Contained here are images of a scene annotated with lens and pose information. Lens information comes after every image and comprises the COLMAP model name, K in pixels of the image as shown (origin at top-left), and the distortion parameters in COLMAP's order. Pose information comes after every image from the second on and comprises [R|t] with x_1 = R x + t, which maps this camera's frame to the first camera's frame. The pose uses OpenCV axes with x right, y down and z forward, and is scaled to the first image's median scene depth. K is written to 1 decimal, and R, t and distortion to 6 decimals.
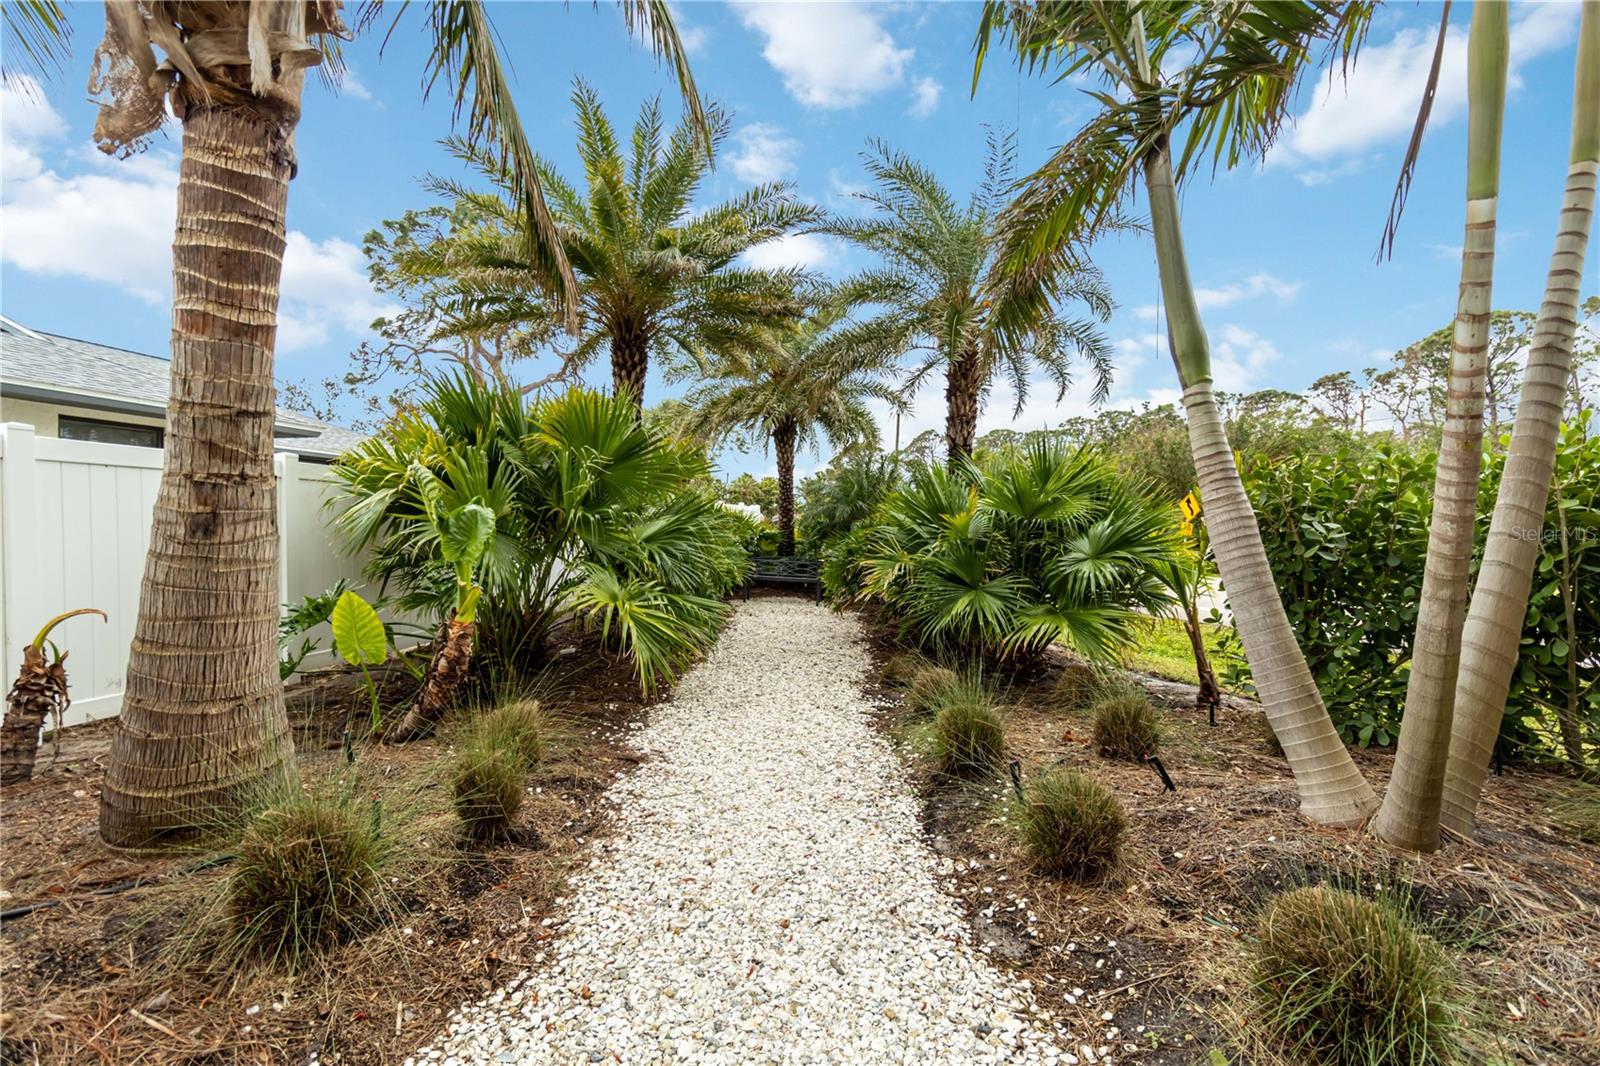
lens RADIAL K [[742.4, 0, 789.0], [0, 742.4, 524.2], [0, 0, 1]] dist [0.001913, 0.000309]
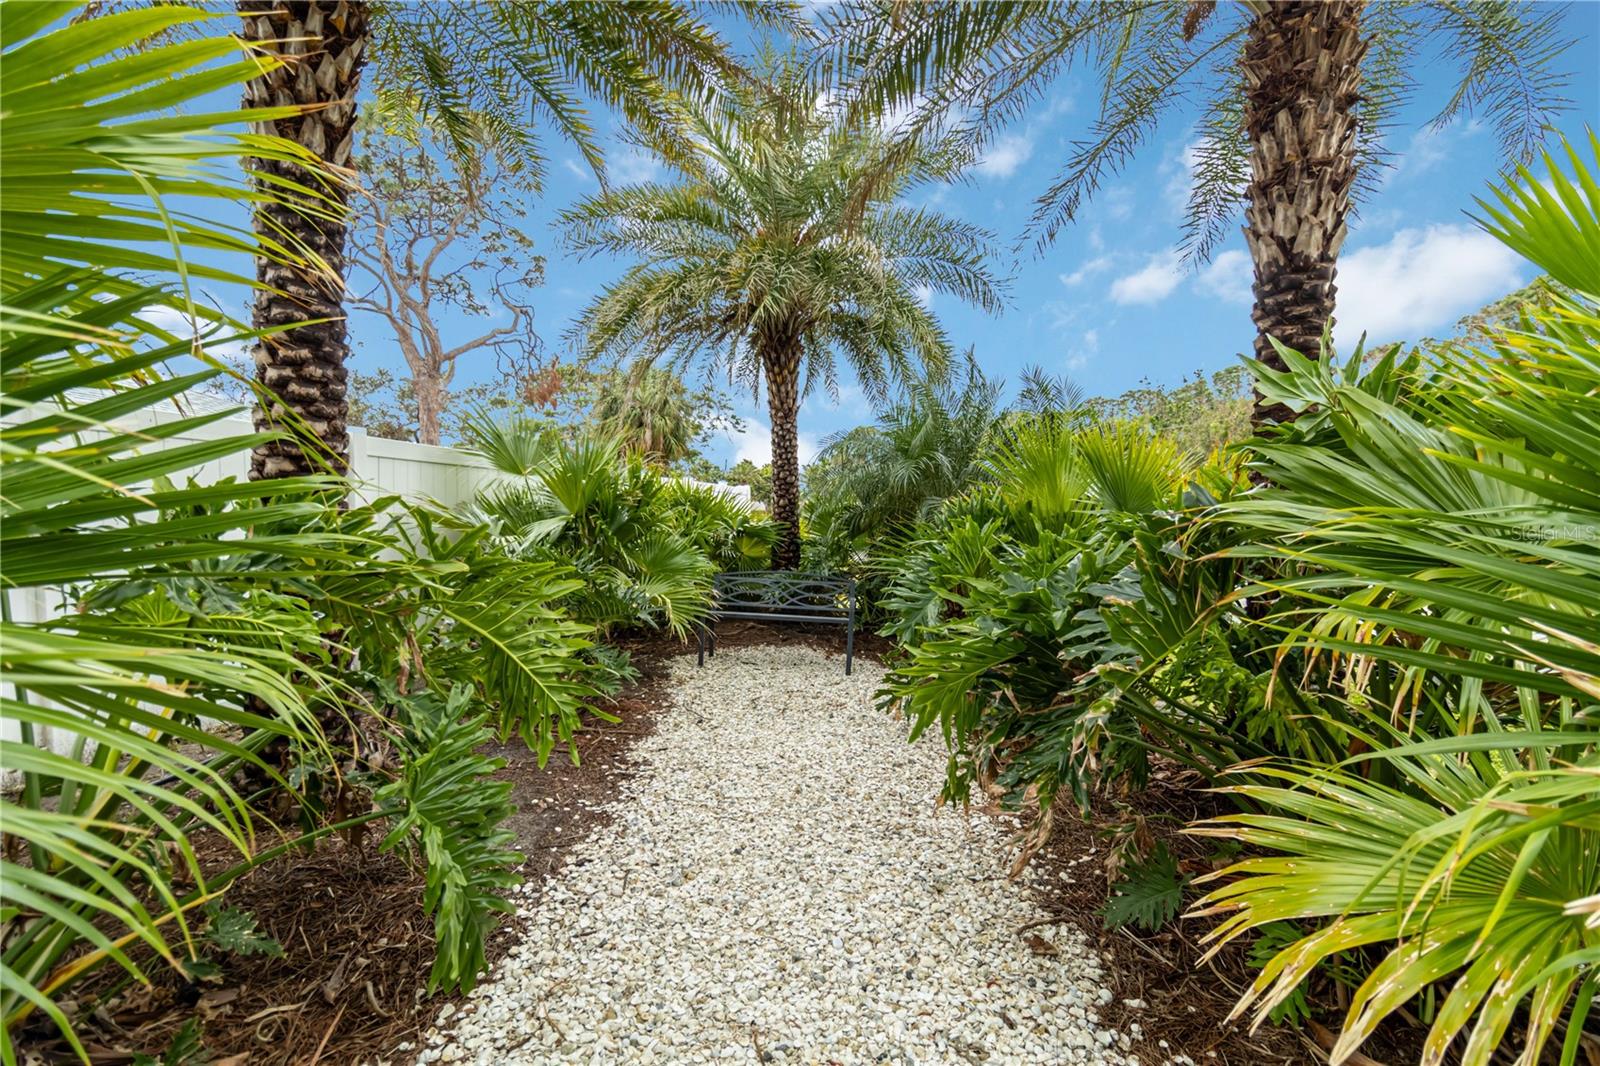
lens RADIAL K [[742.4, 0, 789.0], [0, 742.4, 524.2], [0, 0, 1]] dist [0.001913, 0.000309]
pose [[0.999975, -0.005494, -0.004511, 0.001235], [0.005554, 0.999896, 0.013325, 0.003093], [0.004437, -0.013350, 0.999901, 0.427127]]
